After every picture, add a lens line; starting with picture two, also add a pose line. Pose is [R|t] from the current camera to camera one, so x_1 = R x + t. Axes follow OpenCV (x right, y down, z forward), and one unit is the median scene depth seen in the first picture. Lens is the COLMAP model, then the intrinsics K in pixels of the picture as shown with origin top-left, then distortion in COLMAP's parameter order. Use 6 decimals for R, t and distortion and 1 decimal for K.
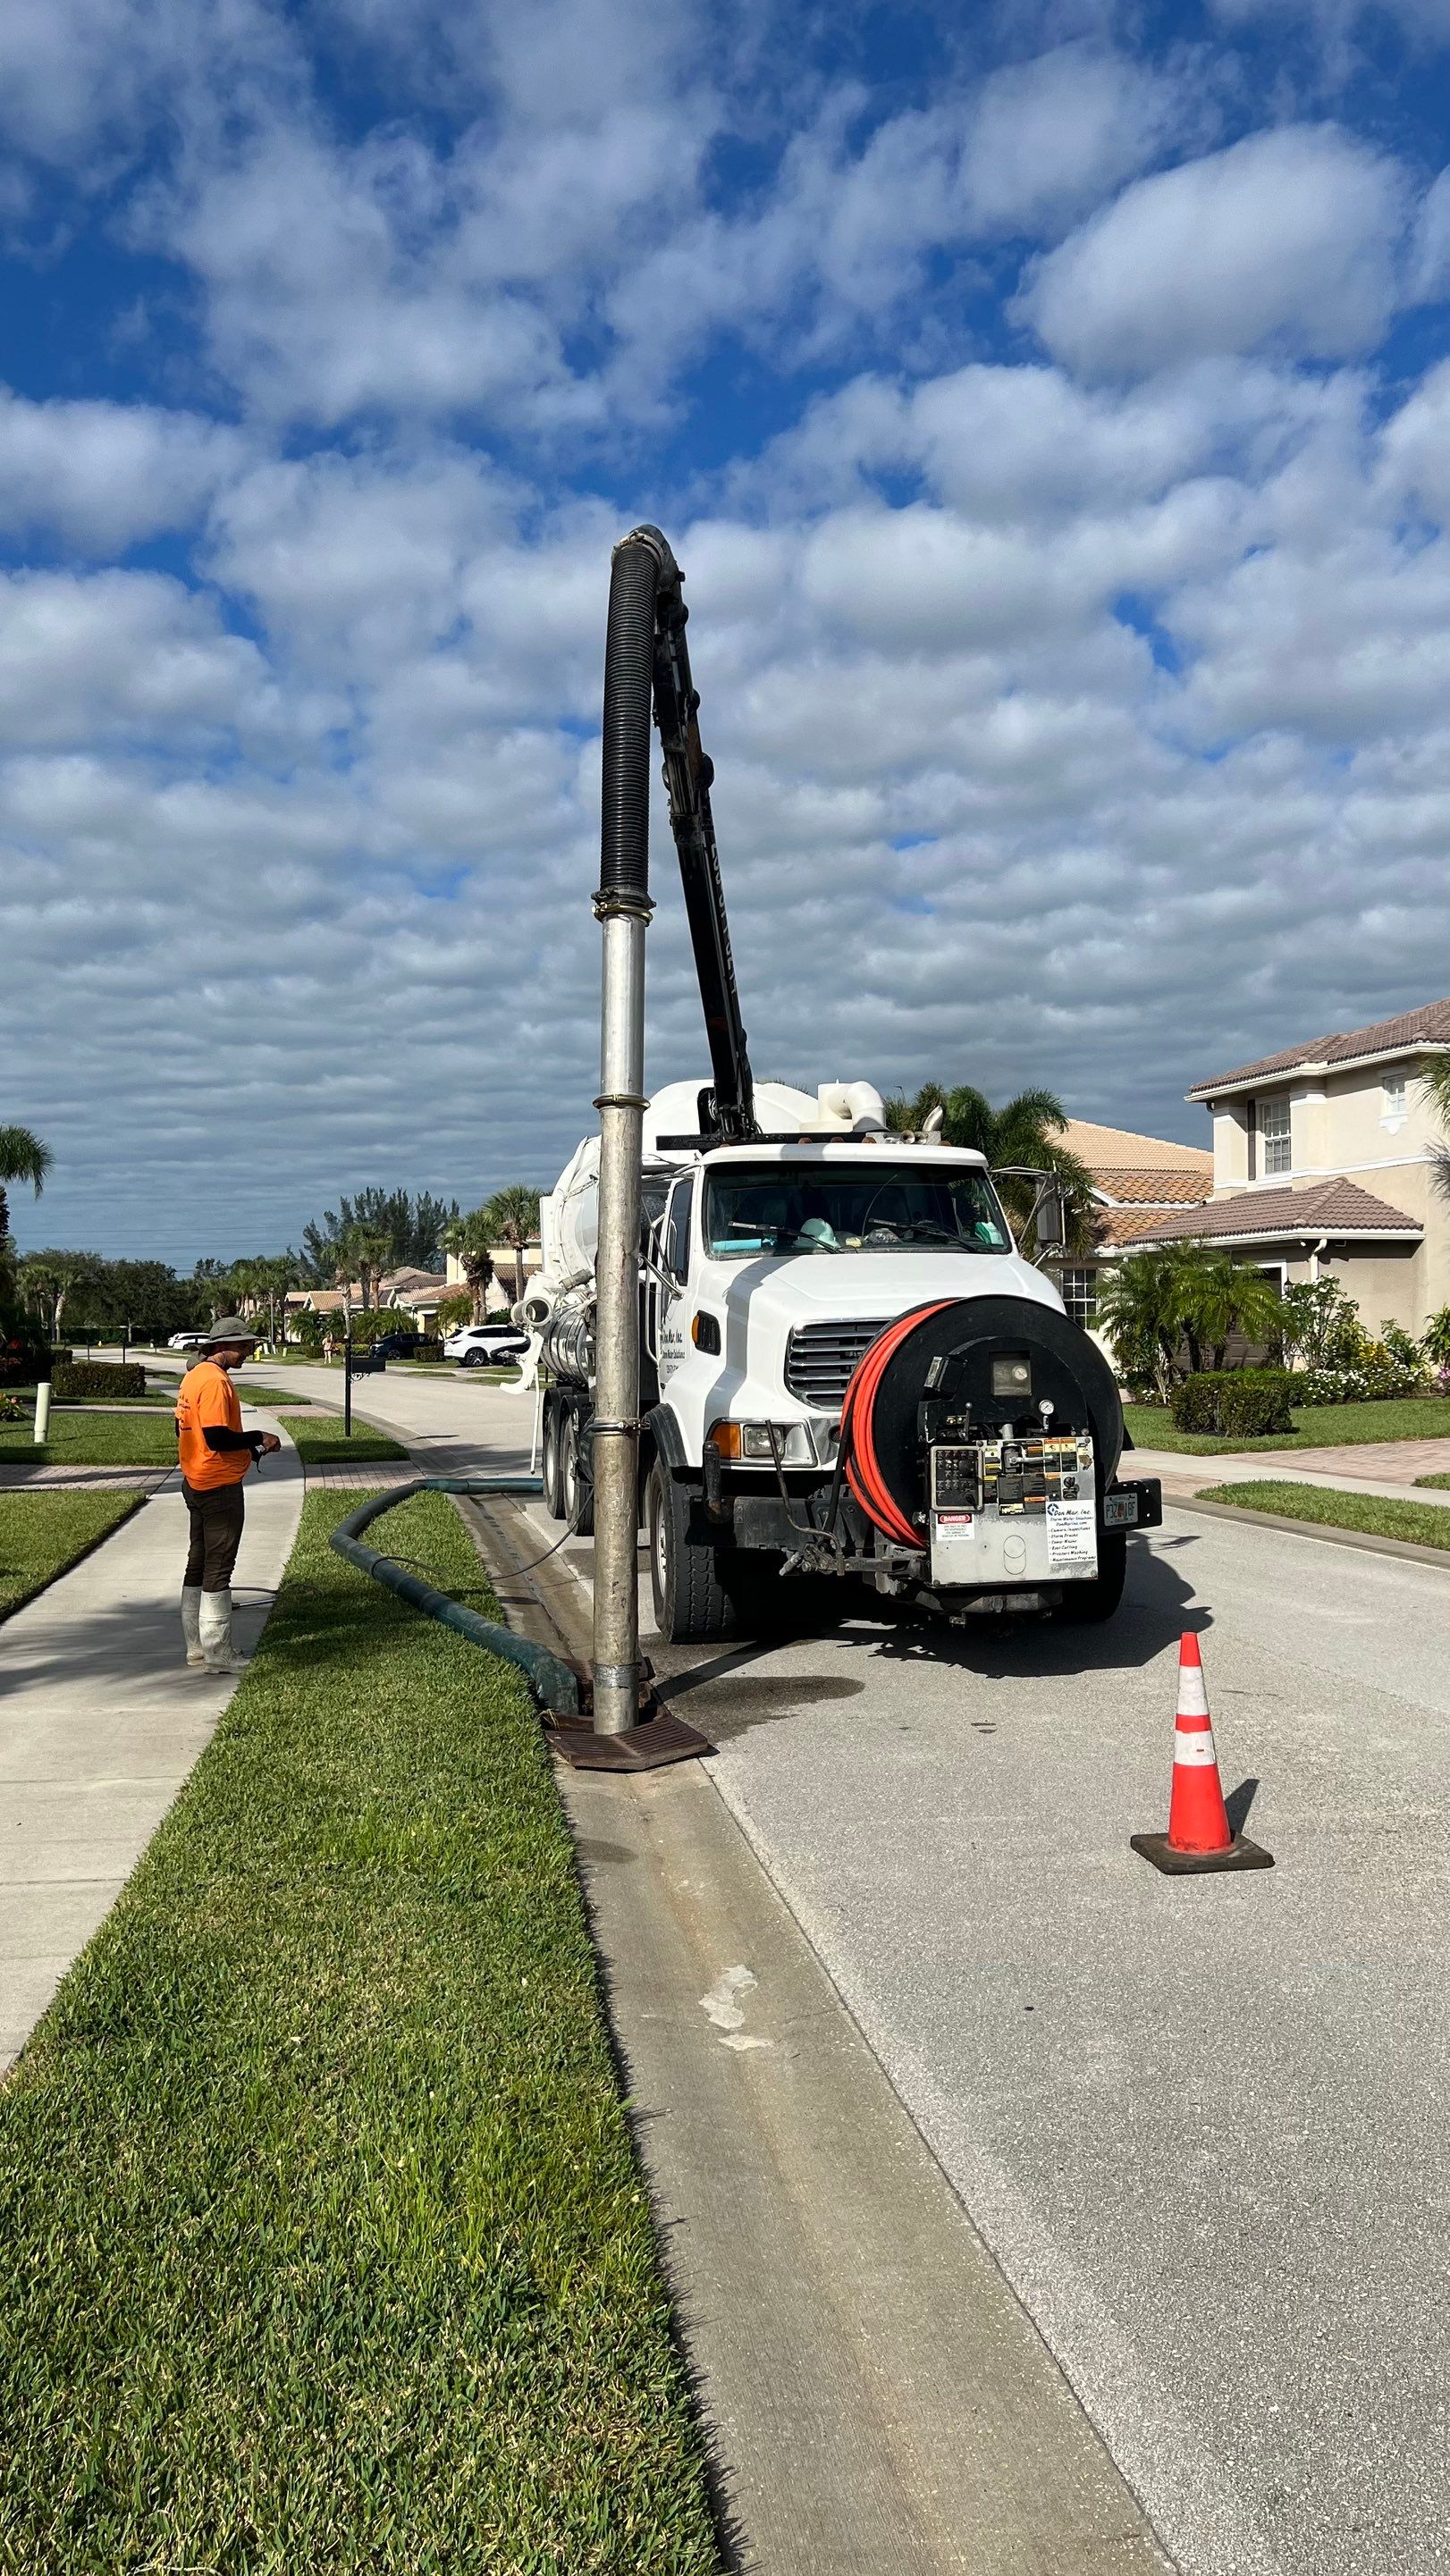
lens RADIAL K [[1916.4, 0, 685.7], [0, 1916.4, 1235.0], [0, 0, 1]] dist [0.049537, -0.004915]
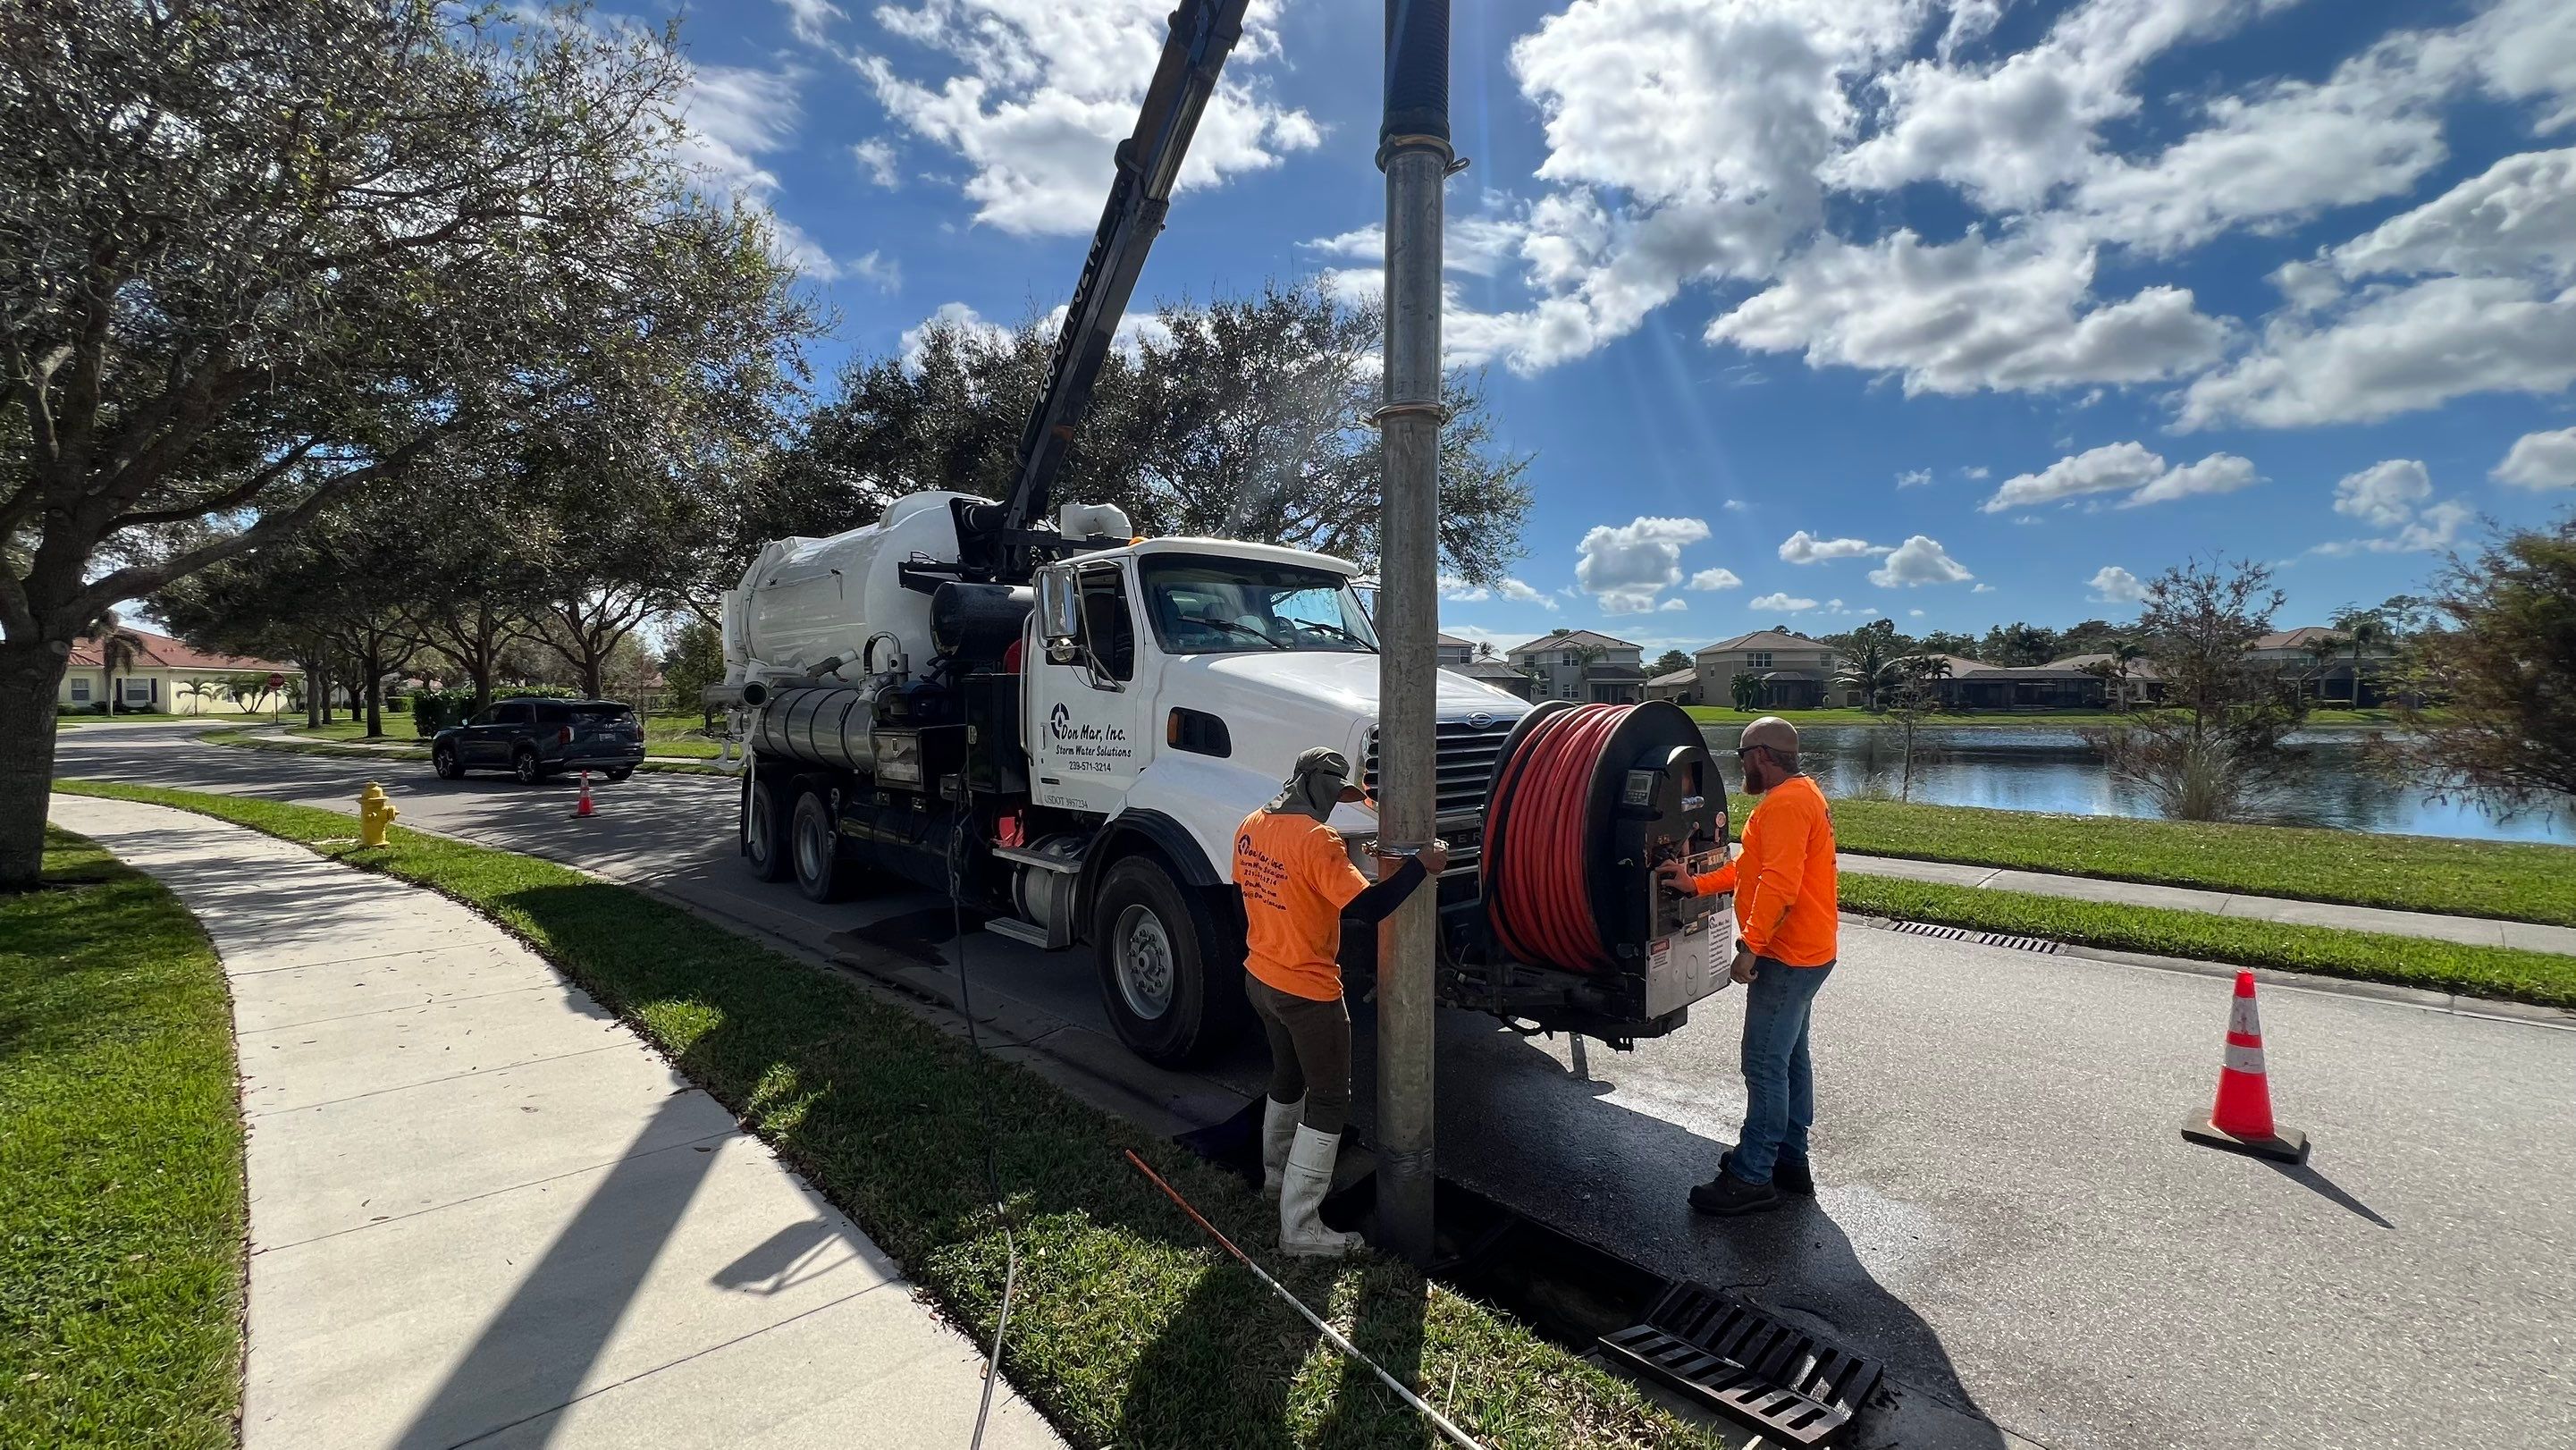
lens RADIAL K [[1034.3, 0, 1283.7], [0, 1034.3, 726.9], [0, 0, 1]] dist [-0.000949, 0.000087]
pose [[0.843713, -0.012527, 0.536649, -0.243209], [-0.031099, 0.996908, 0.072164, 0.012203], [-0.535894, -0.077575, 0.840714, 0.614751]]
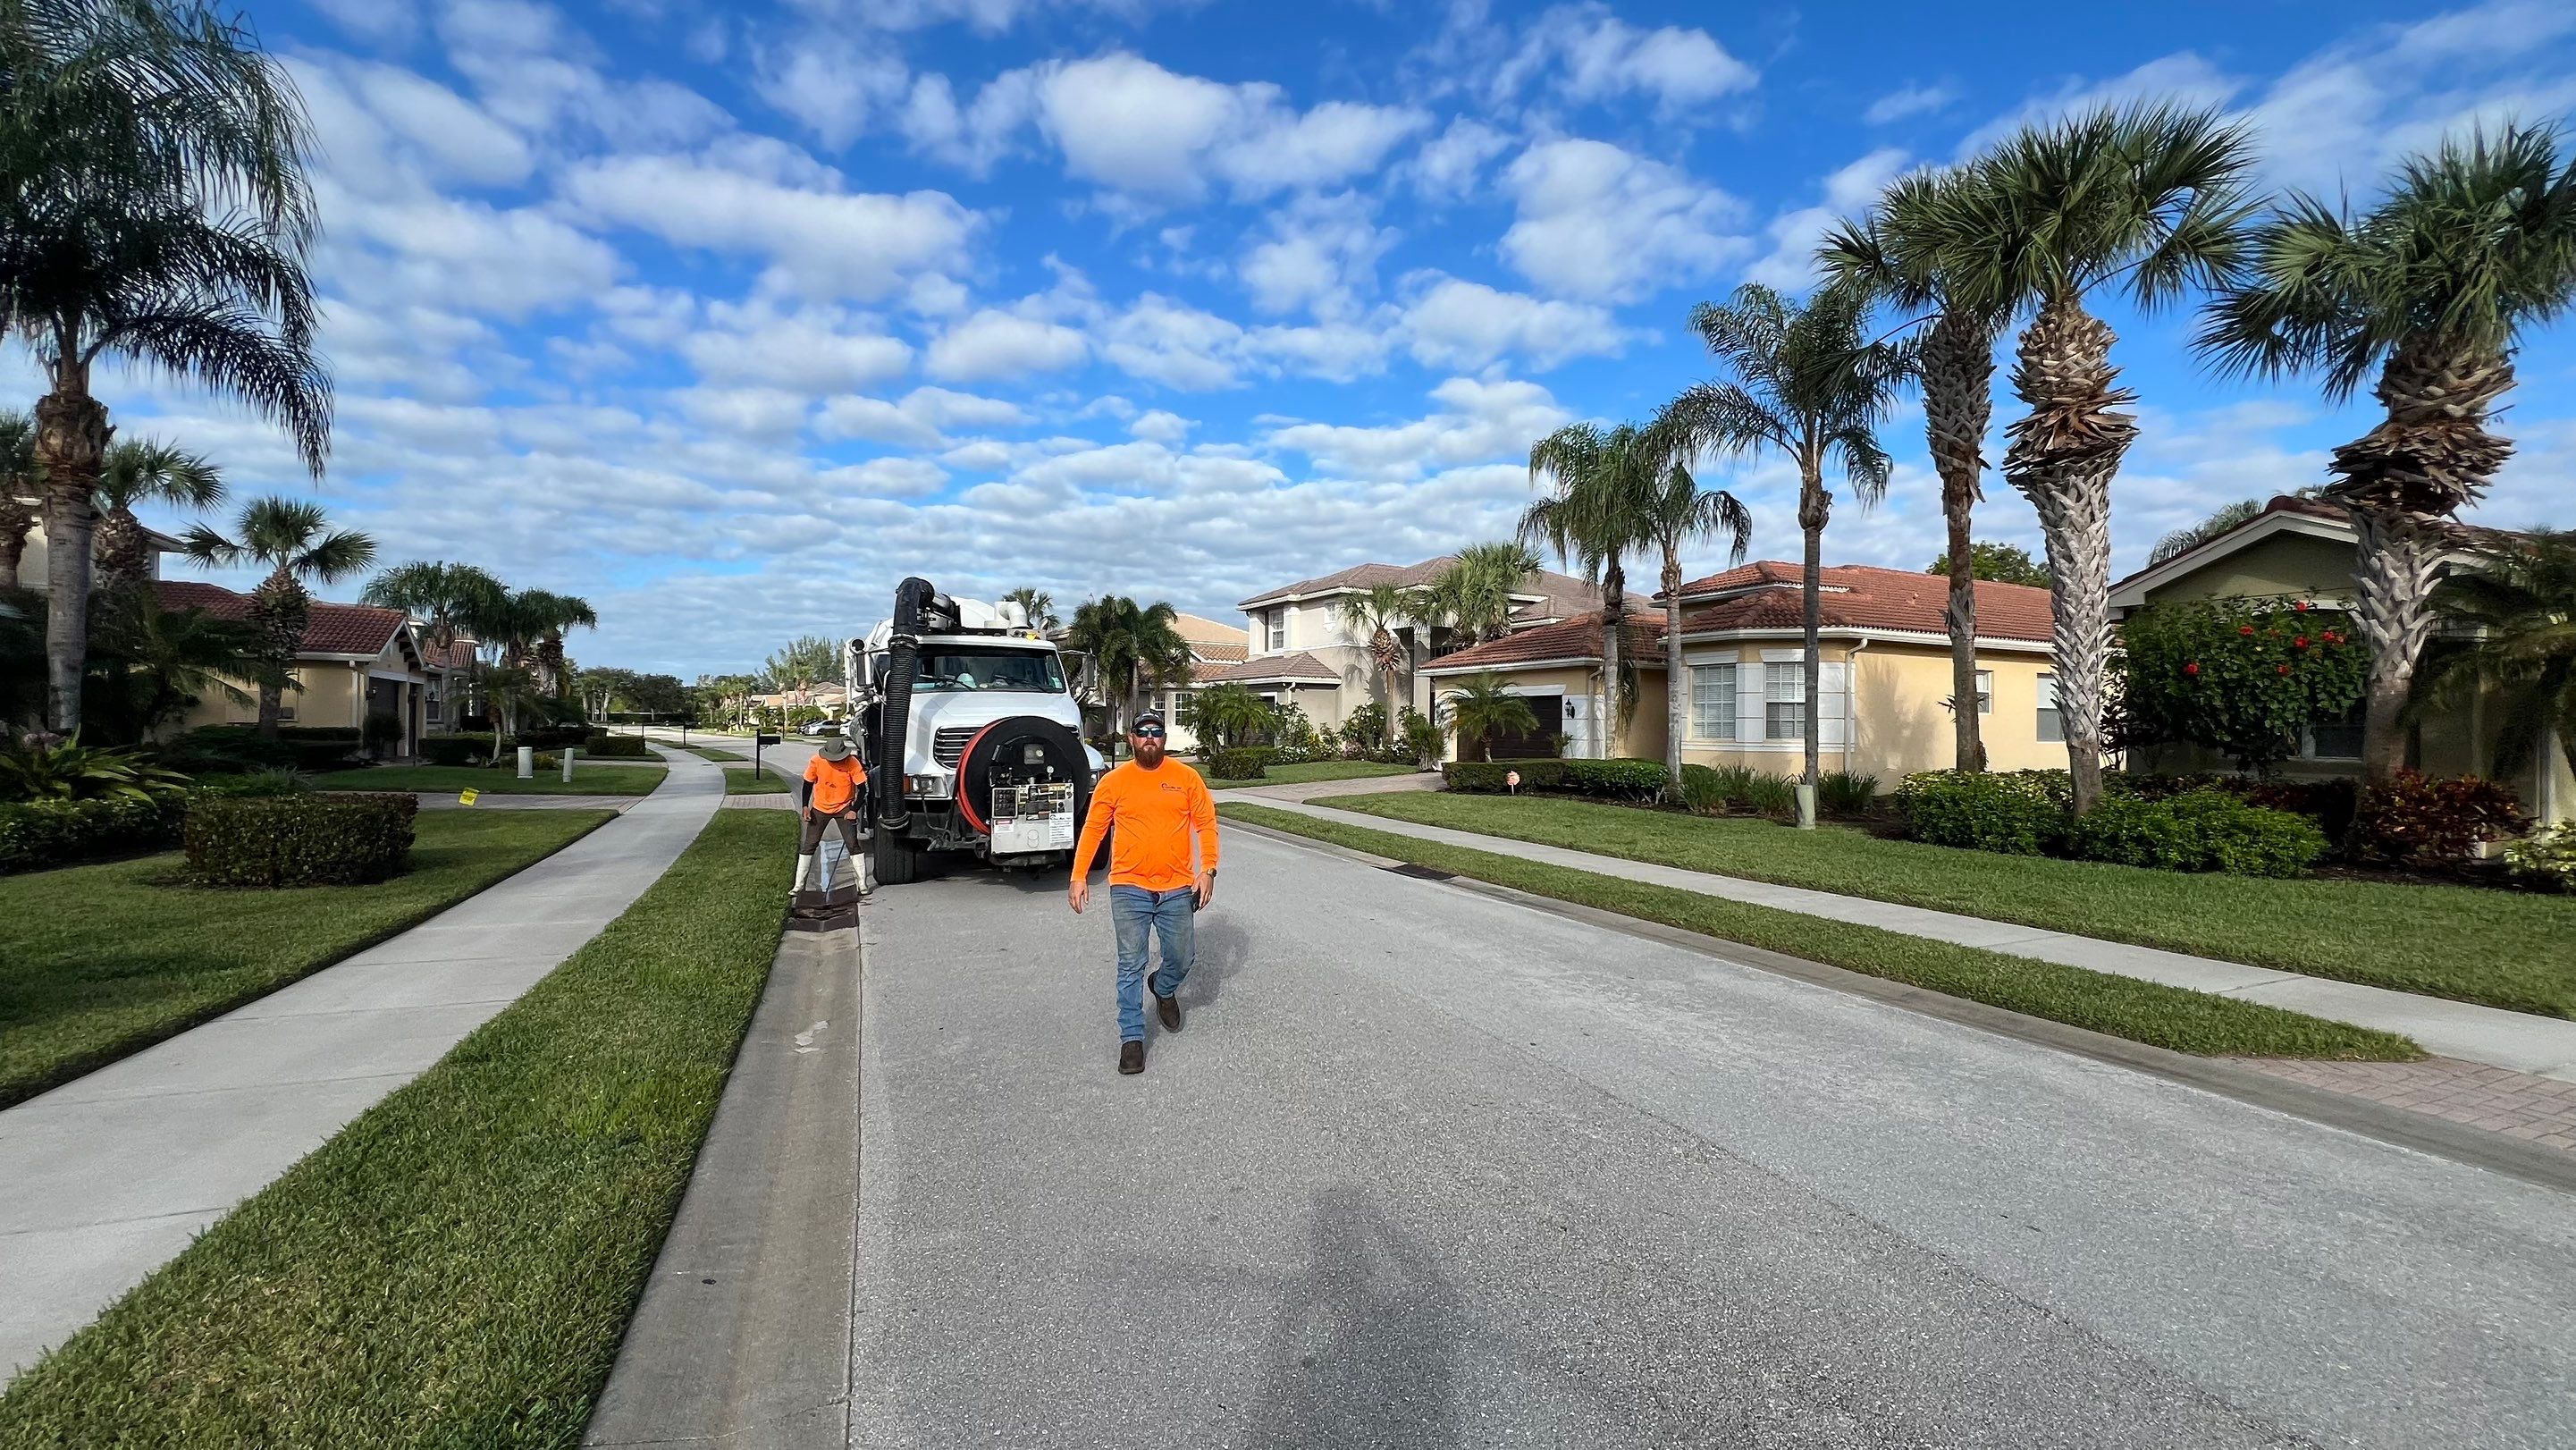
lens RADIAL K [[1026.9, 0, 1257.7], [0, 1026.9, 736.2], [0, 0, 1]] dist [-0.001170, 0.000115]
pose [[0.969731, 0.011447, 0.243909, 0.119199], [-0.026870, 0.997837, 0.060000, -0.018648], [-0.242694, -0.064738, 0.967940, -0.133557]]
